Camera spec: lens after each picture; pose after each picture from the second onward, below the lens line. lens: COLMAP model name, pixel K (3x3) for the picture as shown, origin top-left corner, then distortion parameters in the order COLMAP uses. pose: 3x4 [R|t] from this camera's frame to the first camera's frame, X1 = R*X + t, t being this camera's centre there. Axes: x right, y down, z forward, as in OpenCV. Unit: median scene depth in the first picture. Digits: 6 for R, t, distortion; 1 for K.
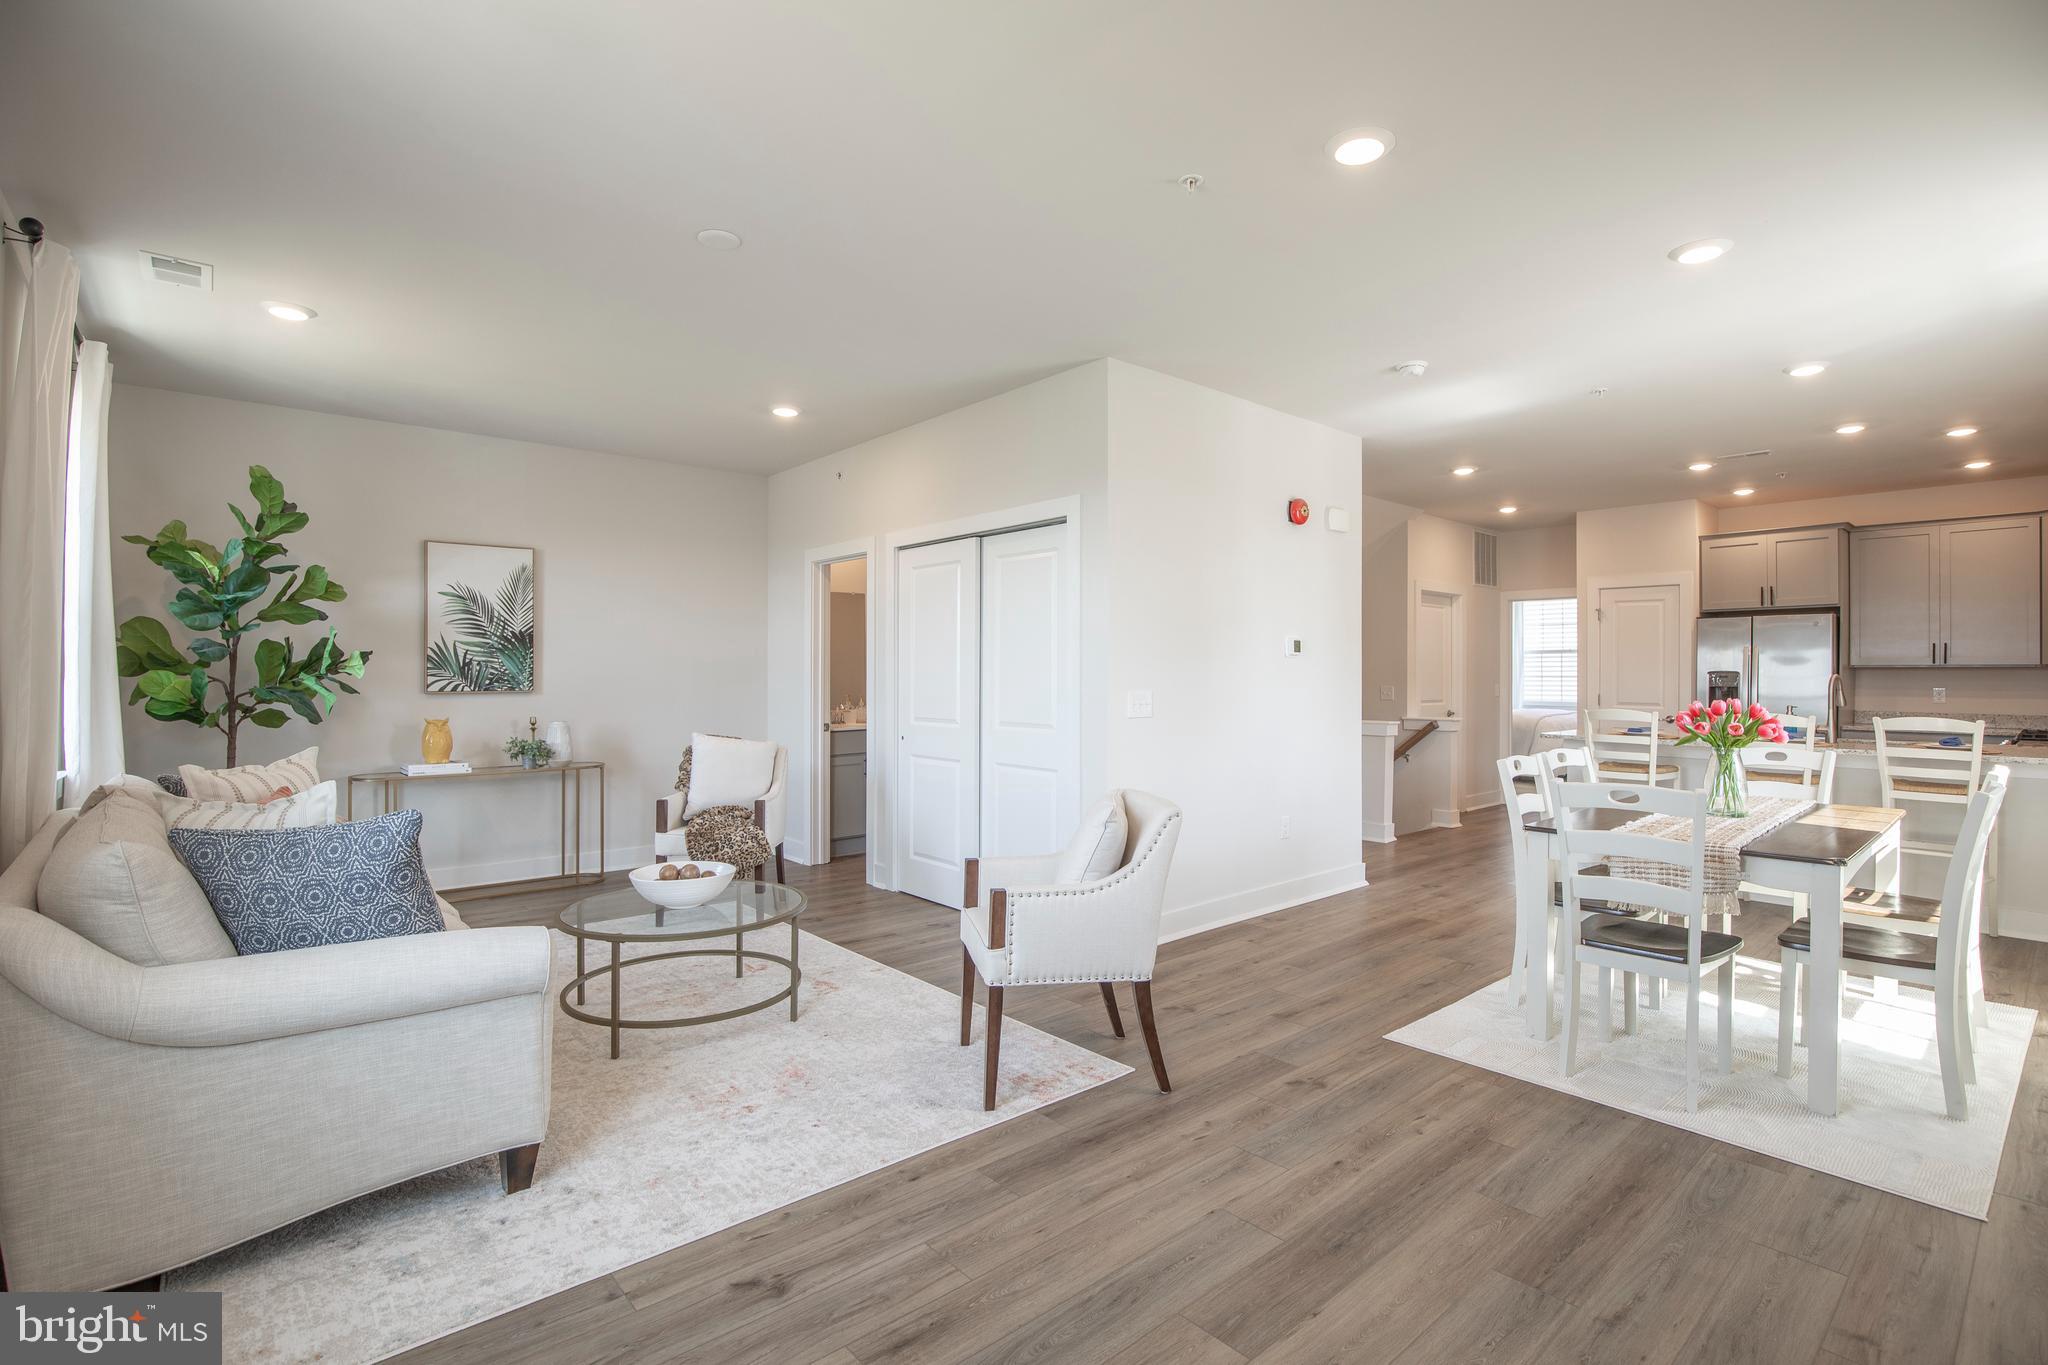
lens RADIAL K [[946.5, 0, 1028.0], [0, 946.5, 664.7], [0, 0, 1]] dist [-0.033215, 0.005579]
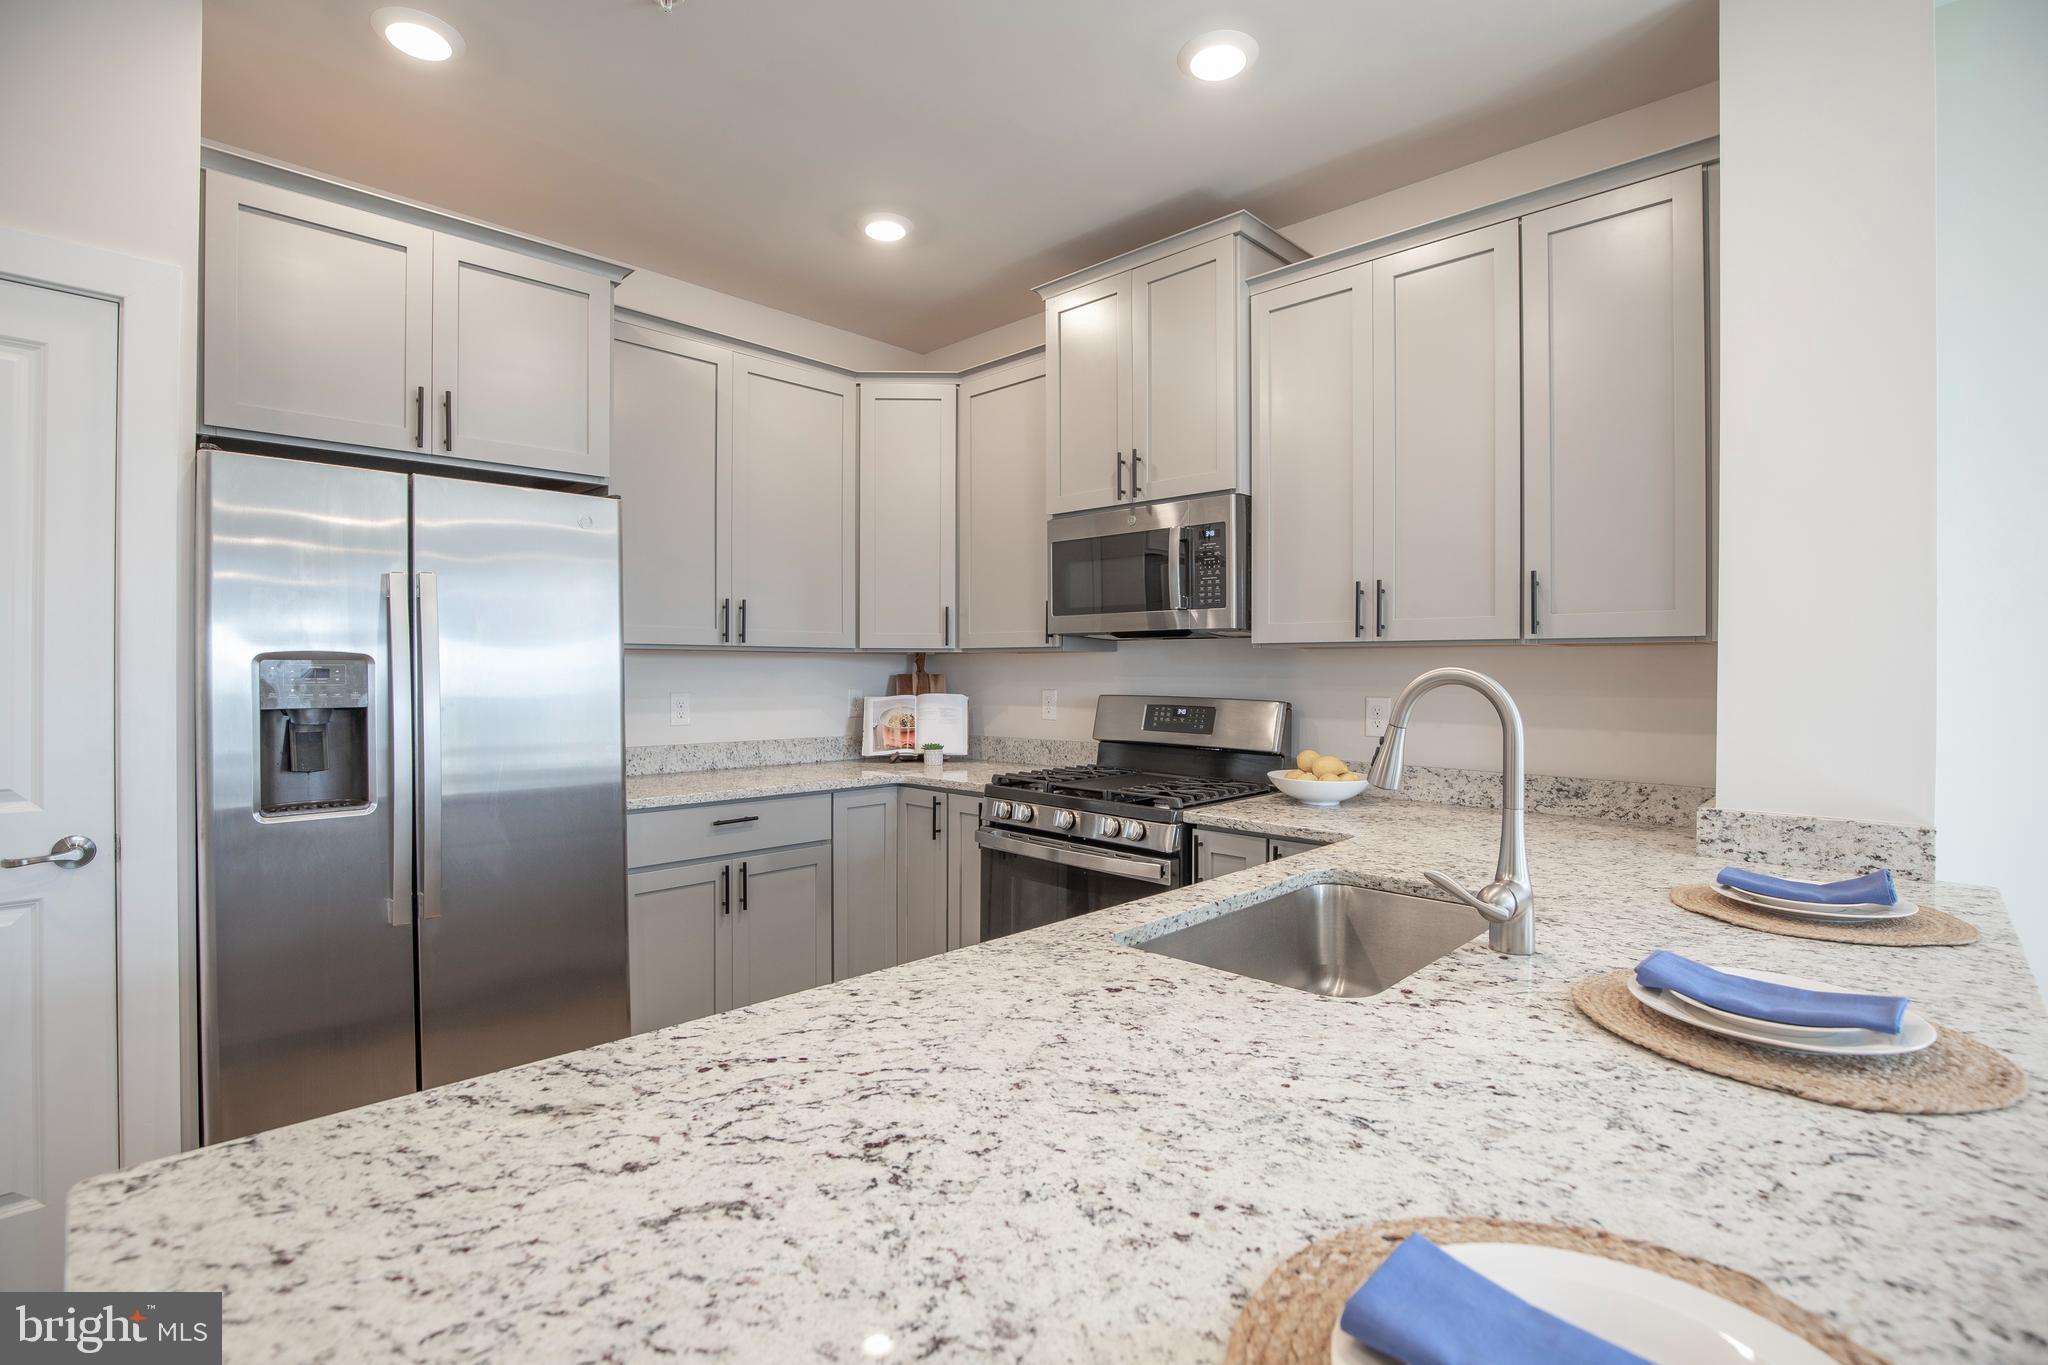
lens RADIAL K [[946.5, 0, 1036.6], [0, 946.5, 676.0], [0, 0, 1]] dist [-0.033215, 0.005579]
pose [[-0.098507, -0.007530, 0.995108, 0.788374], [-0.012710, 0.999899, 0.006308, 0.015477], [-0.995055, -0.012026, -0.098593, 1.417577]]
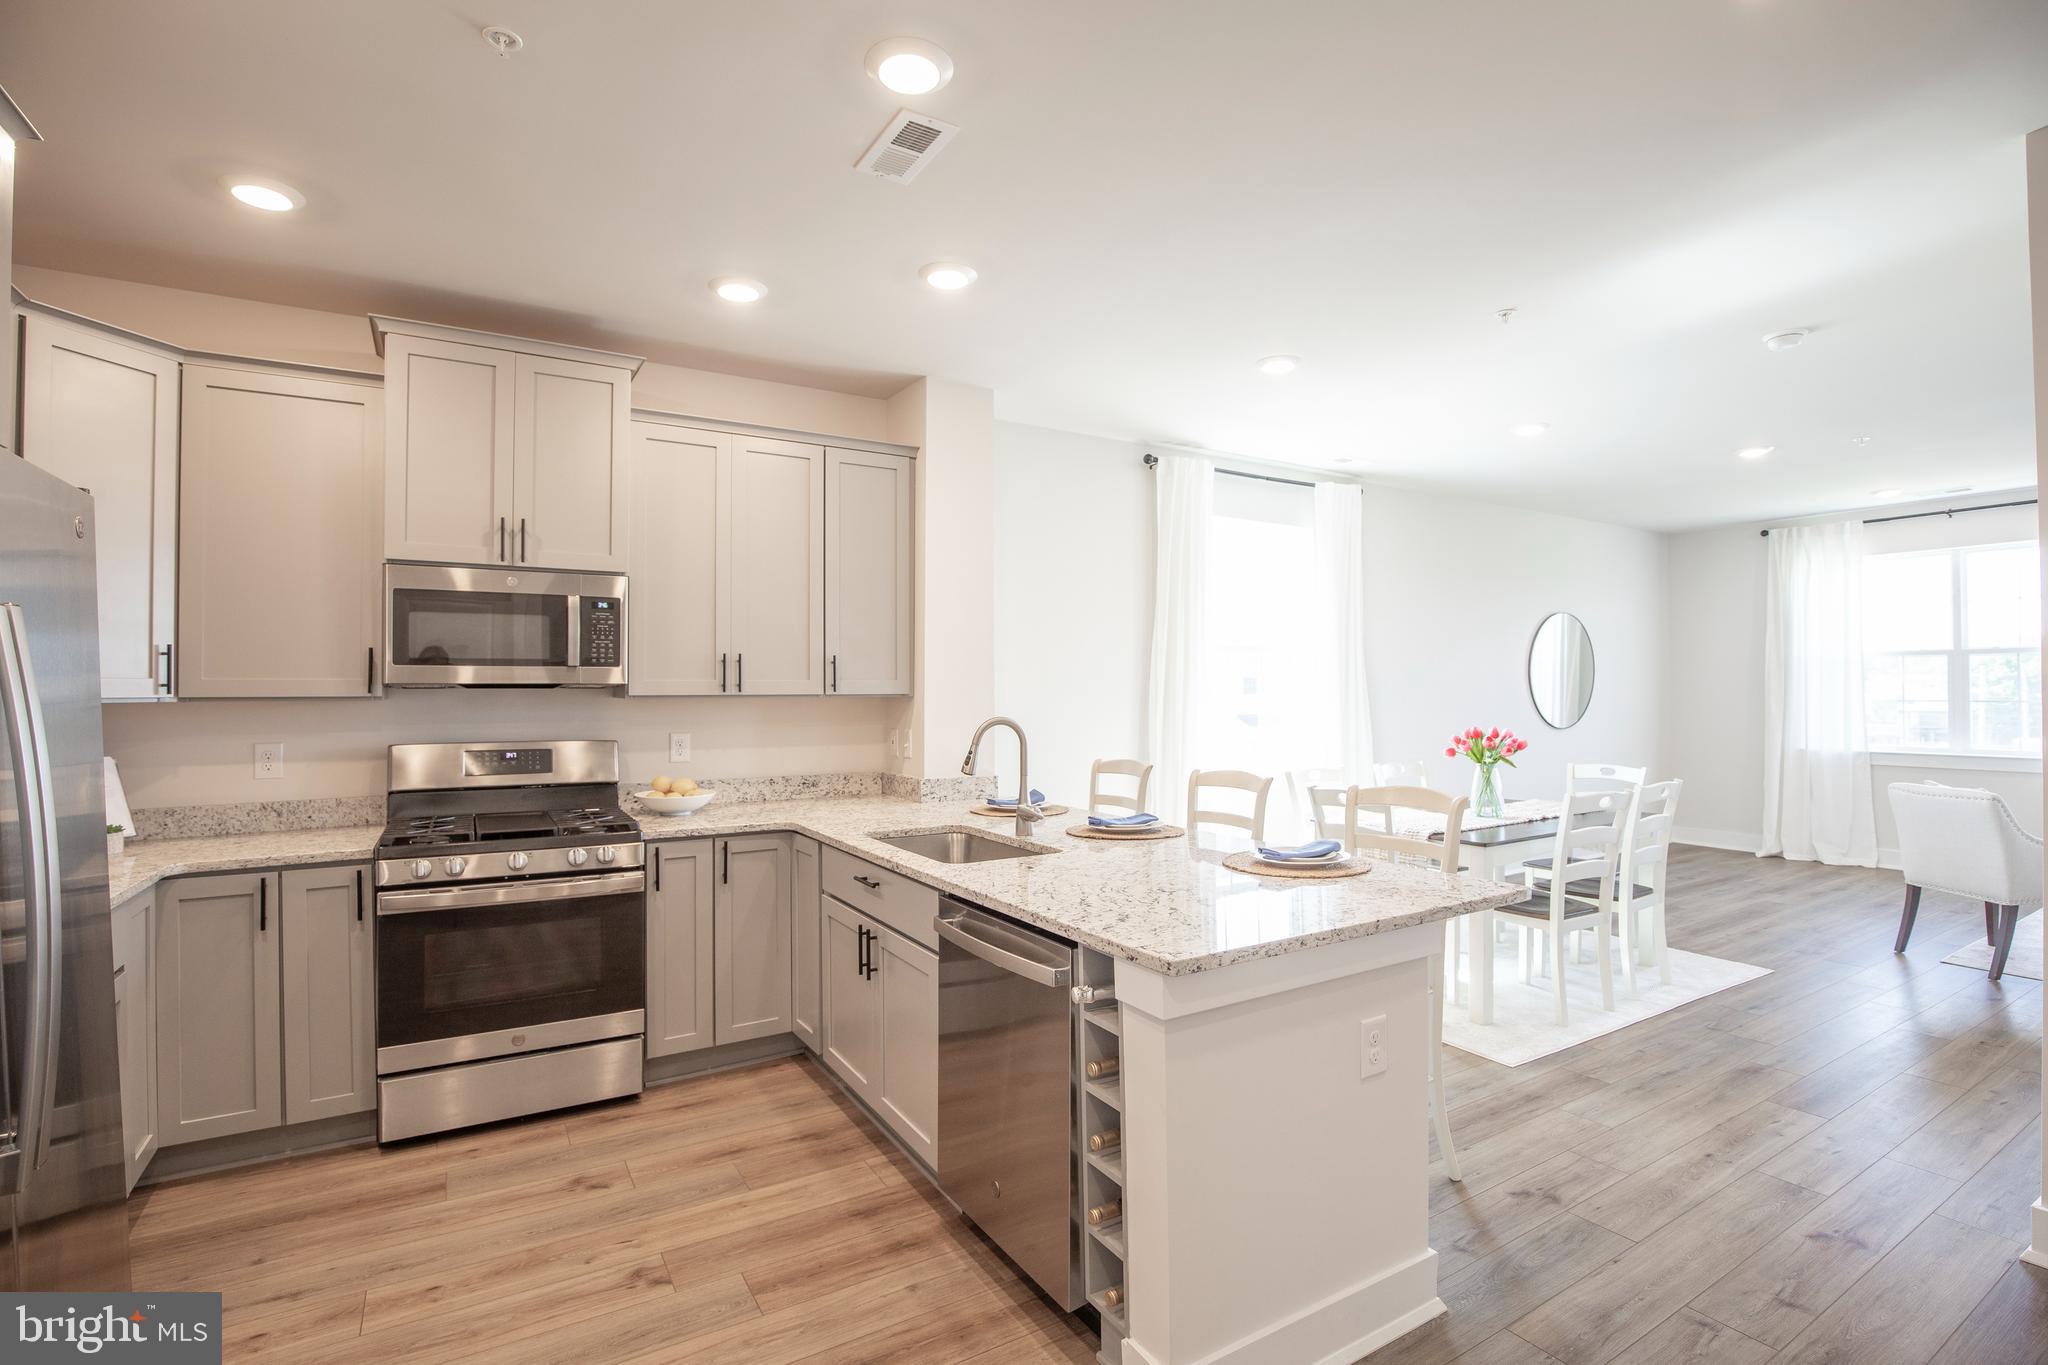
lens RADIAL K [[946.5, 0, 1004.4], [0, 946.5, 679.4], [0, 0, 1]] dist [-0.033215, 0.005579]
pose [[-0.984203, 0.004932, 0.176975, 0.958716], [0.001532, 0.999812, -0.019341, -0.002527], [-0.177037, -0.018764, -0.984025, 1.960255]]
